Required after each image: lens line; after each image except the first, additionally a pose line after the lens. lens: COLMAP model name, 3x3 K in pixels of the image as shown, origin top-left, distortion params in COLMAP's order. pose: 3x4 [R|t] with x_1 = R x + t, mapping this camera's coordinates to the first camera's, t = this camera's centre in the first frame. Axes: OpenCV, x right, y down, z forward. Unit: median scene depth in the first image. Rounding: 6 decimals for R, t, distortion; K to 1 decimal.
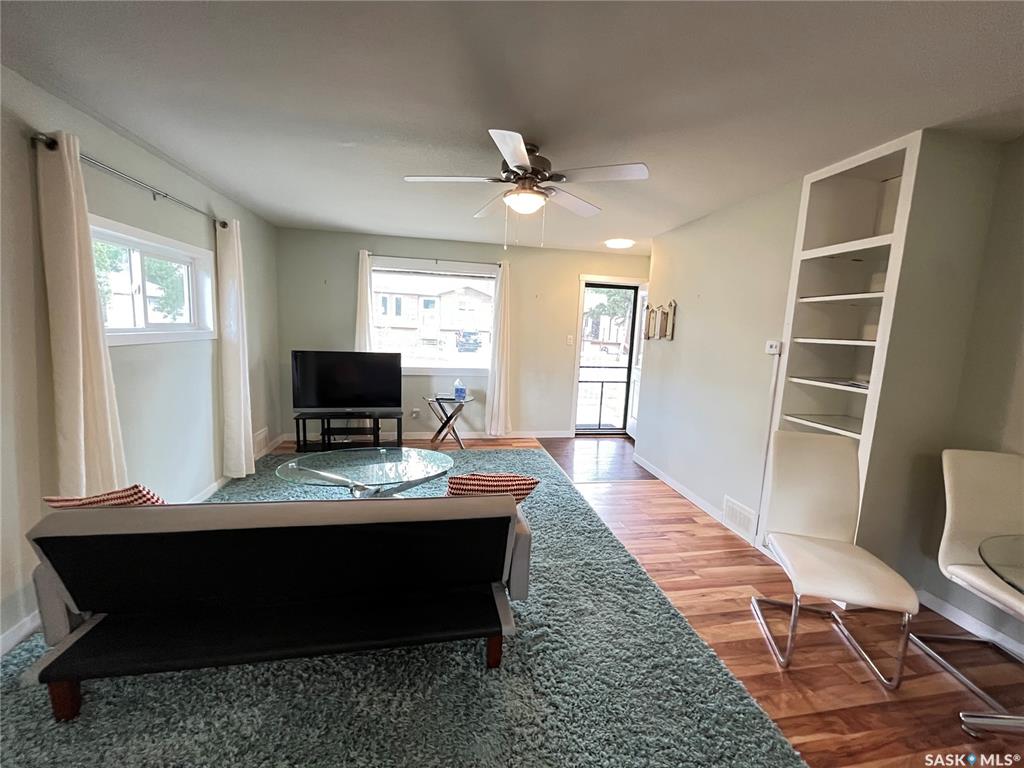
lens RADIAL K [[417.2, 0, 511.9], [0, 417.2, 383.0], [0, 0, 1]] dist [-0.004876, 0.000553]
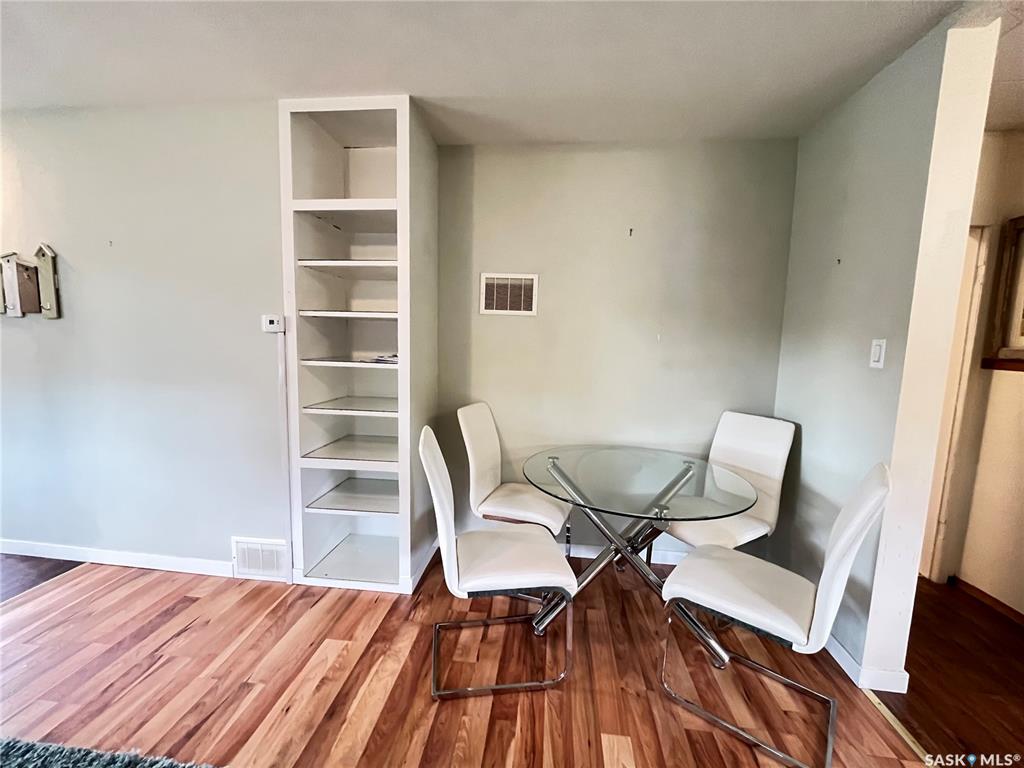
lens RADIAL K [[417.2, 0, 511.6], [0, 417.2, 382.6], [0, 0, 1]] dist [-0.004876, 0.000553]
pose [[0.279261, -0.140697, 0.949852, 0.015060], [0.112877, 0.987158, 0.113036, -0.014660], [-0.953558, 0.075650, 0.291556, 0.337028]]
